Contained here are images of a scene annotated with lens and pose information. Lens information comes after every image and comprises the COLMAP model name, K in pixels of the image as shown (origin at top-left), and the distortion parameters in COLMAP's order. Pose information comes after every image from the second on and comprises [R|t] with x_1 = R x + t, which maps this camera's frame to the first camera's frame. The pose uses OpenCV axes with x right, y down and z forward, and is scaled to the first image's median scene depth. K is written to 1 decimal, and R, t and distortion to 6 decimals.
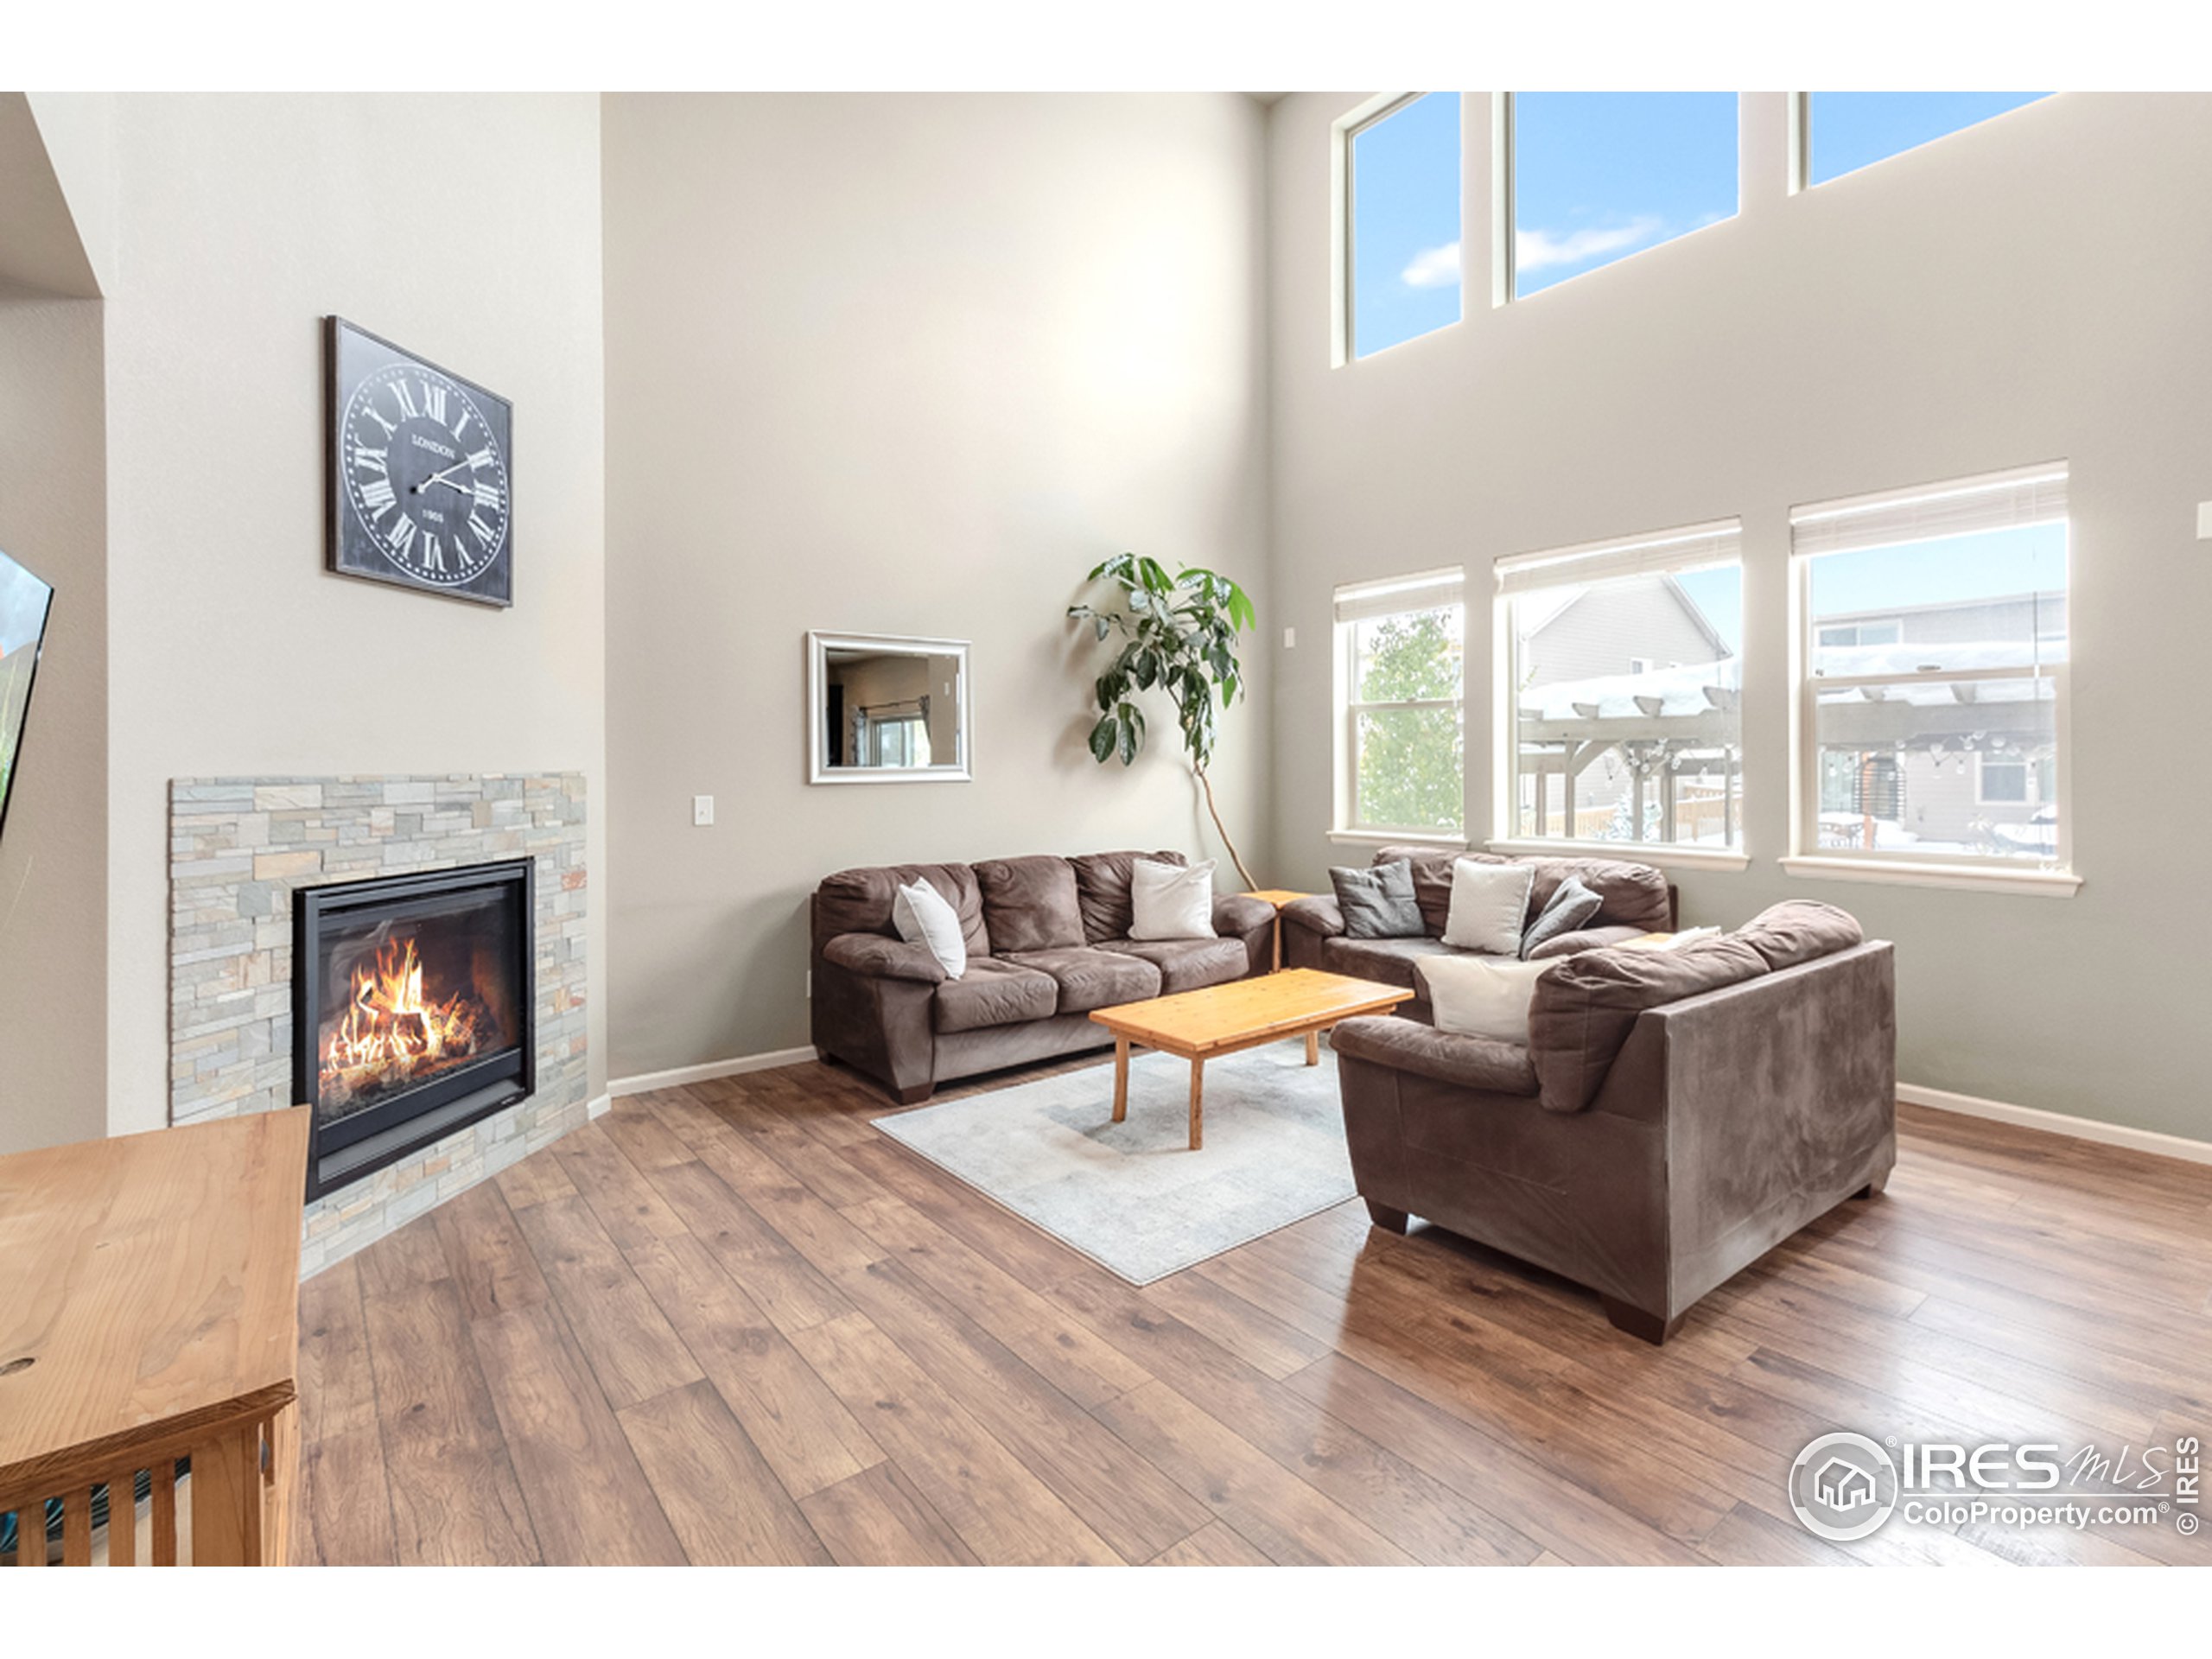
lens RADIAL K [[1035.2, 0, 1088.7], [0, 1035.2, 767.4], [0, 0, 1]] dist [0.000400, 0.001742]
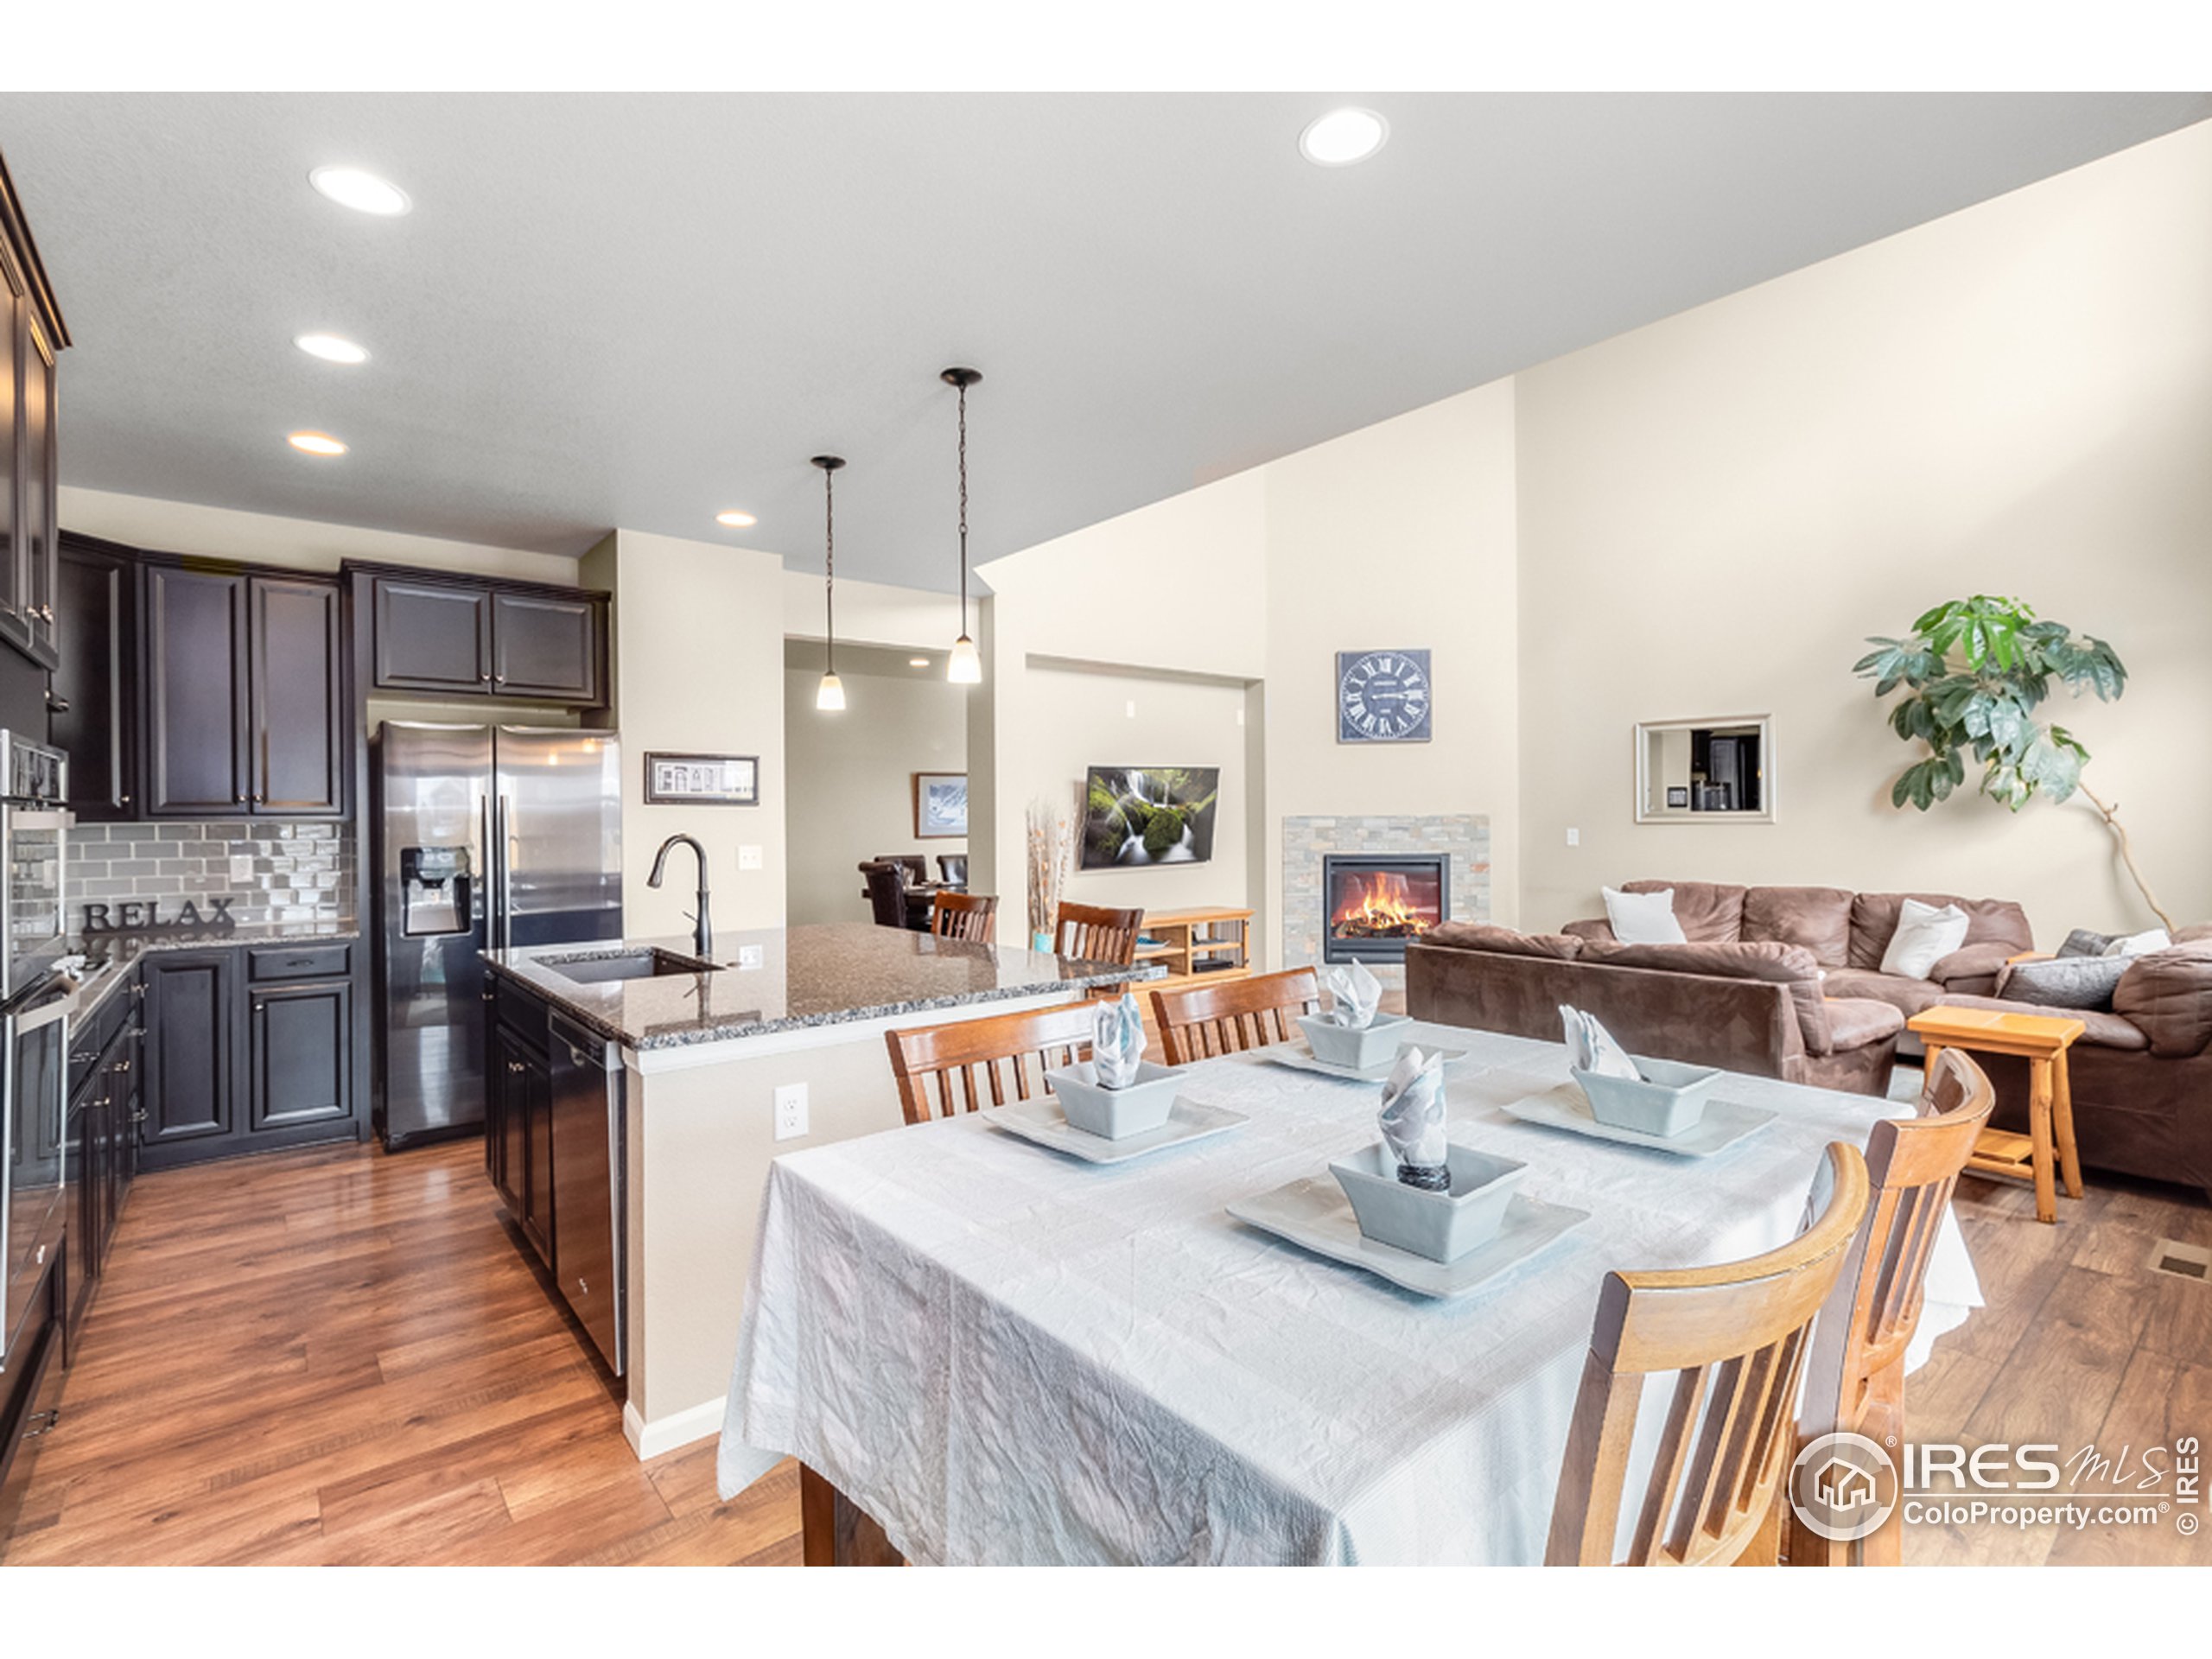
lens RADIAL K [[1035.2, 0, 1112.7], [0, 1035.2, 813.7], [0, 0, 1]] dist [0.000400, 0.001742]
pose [[0.050282, 0.006475, -0.998714, 1.803033], [0.004528, 0.999967, 0.006712, -0.016714], [0.998725, -0.004859, 0.050251, 0.220131]]
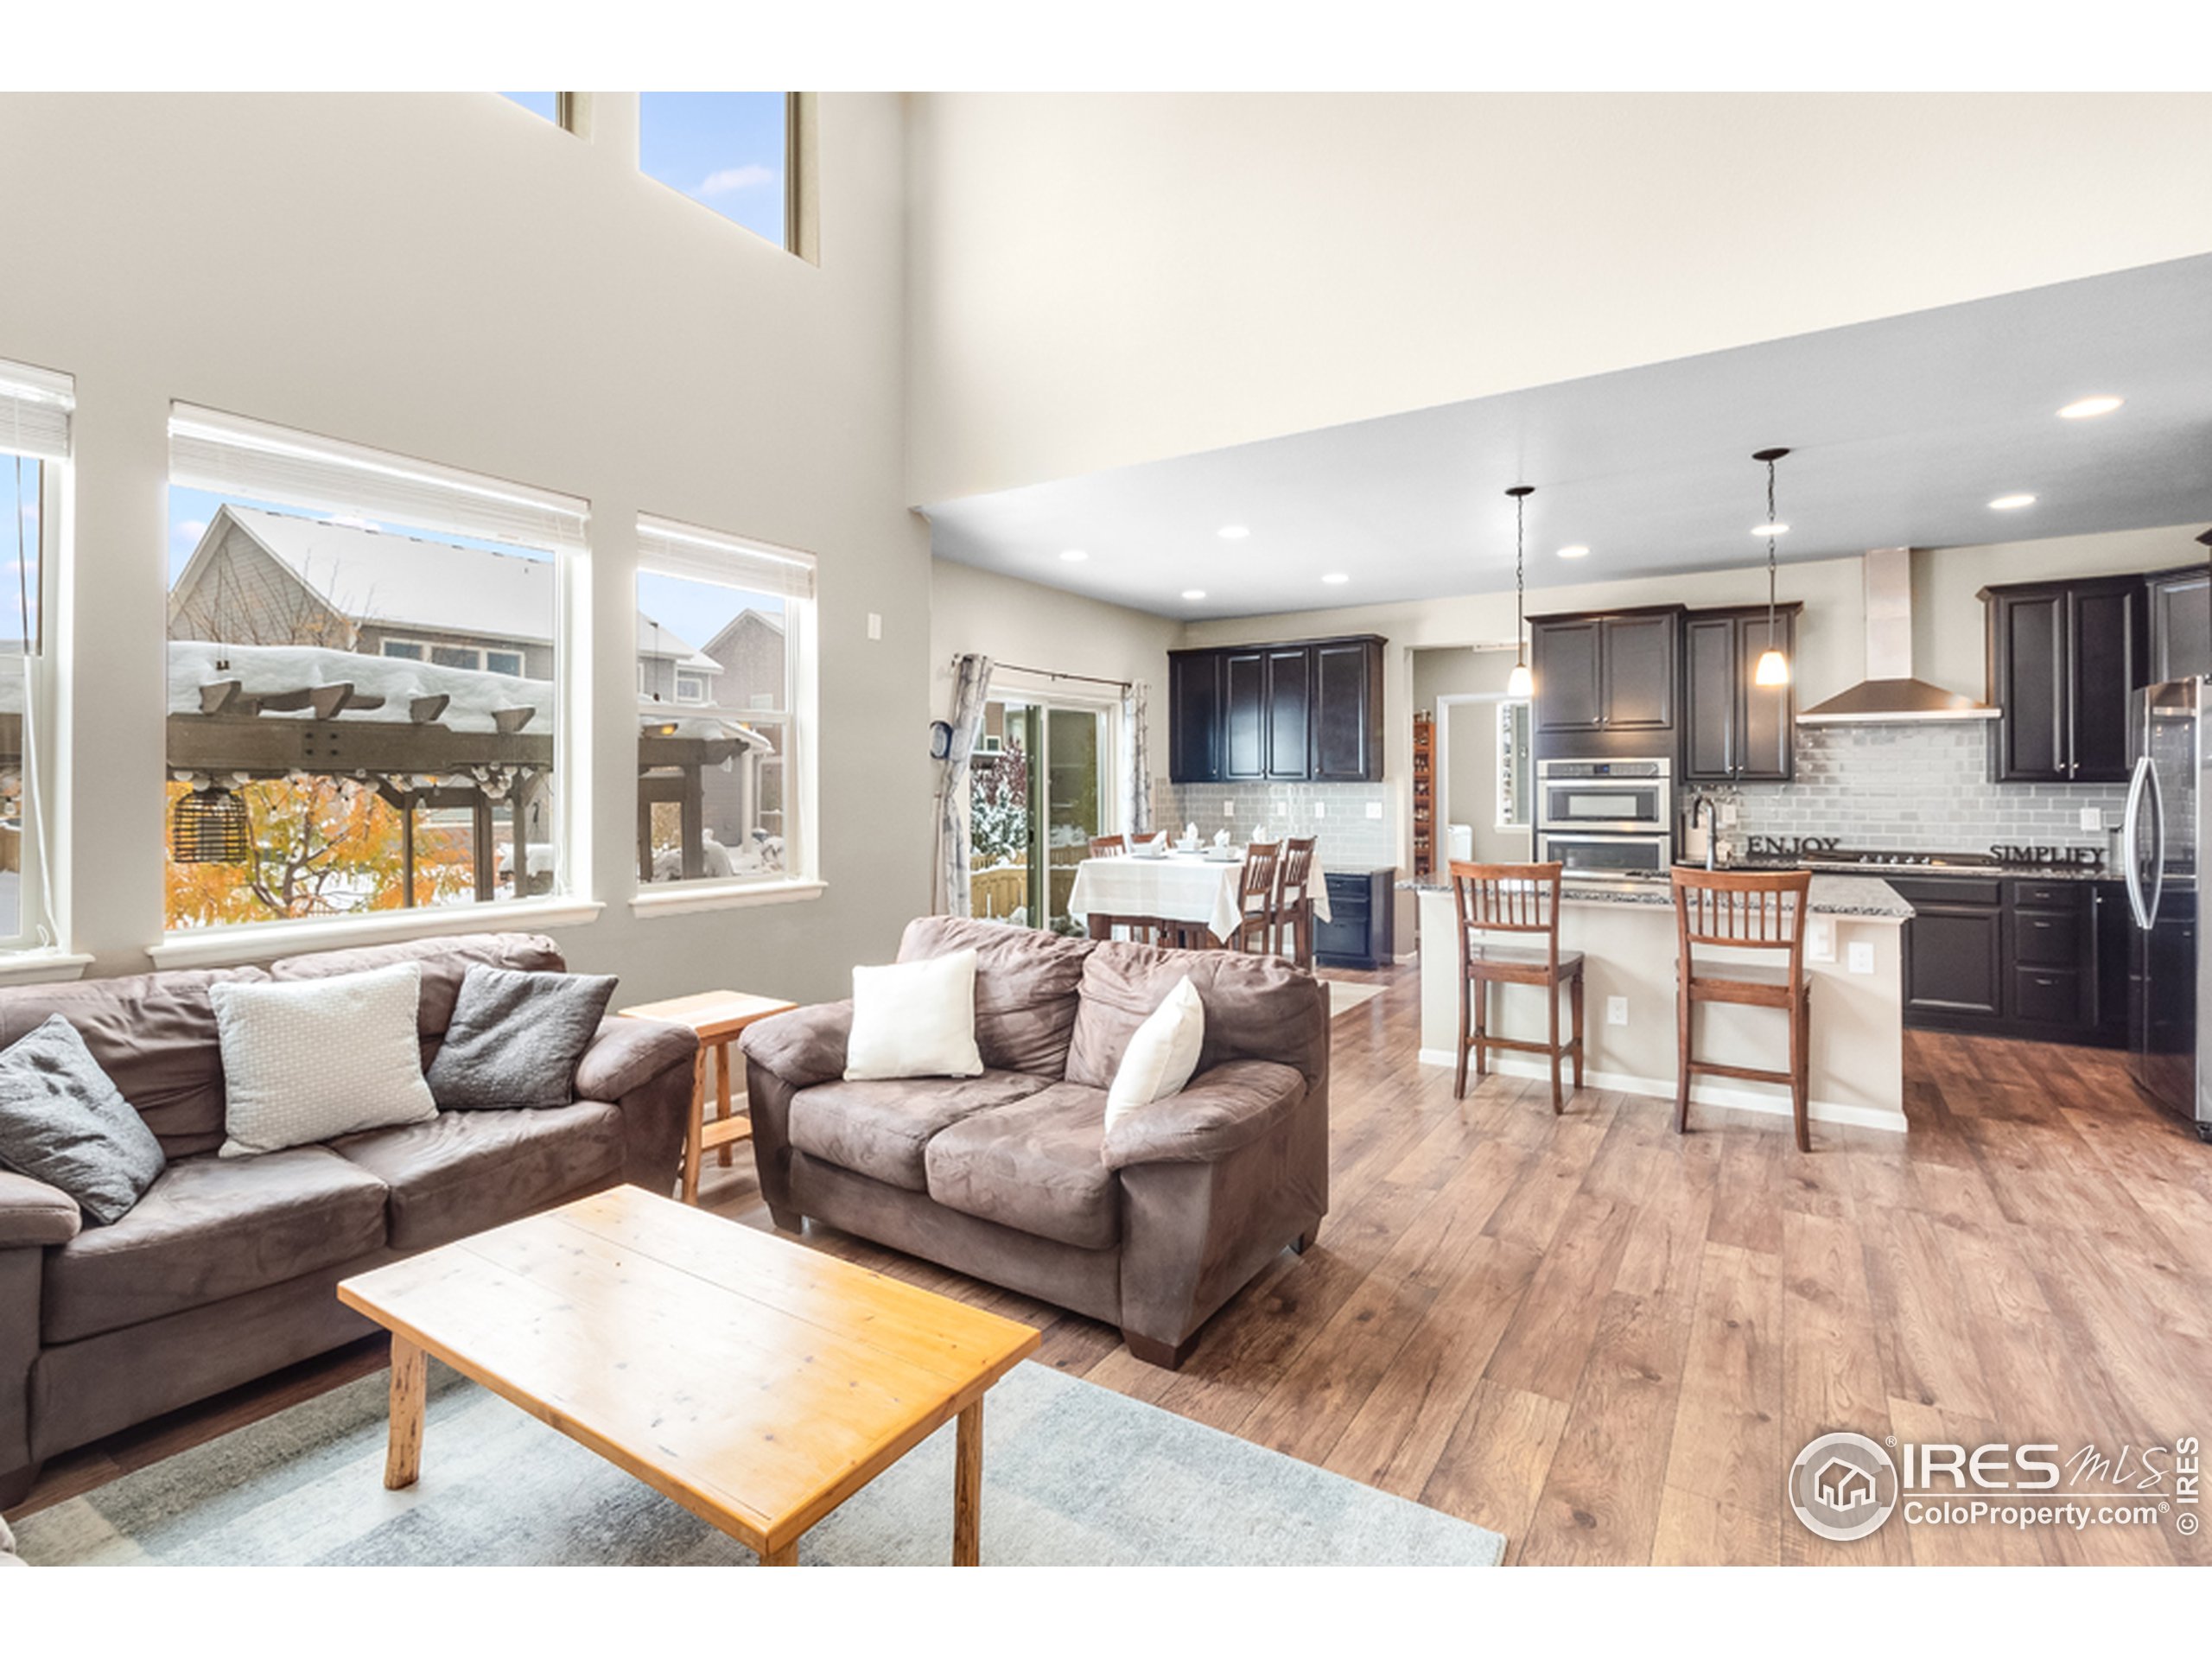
lens RADIAL K [[1035.2, 0, 1124.0], [0, 1035.2, 791.0], [0, 0, 1]] dist [0.000400, 0.001742]
pose [[-0.336666, 0.001433, 0.941623, -0.446297], [0.008041, 0.999967, 0.001353, -0.006168], [-0.941590, 0.008027, -0.336666, 1.255631]]
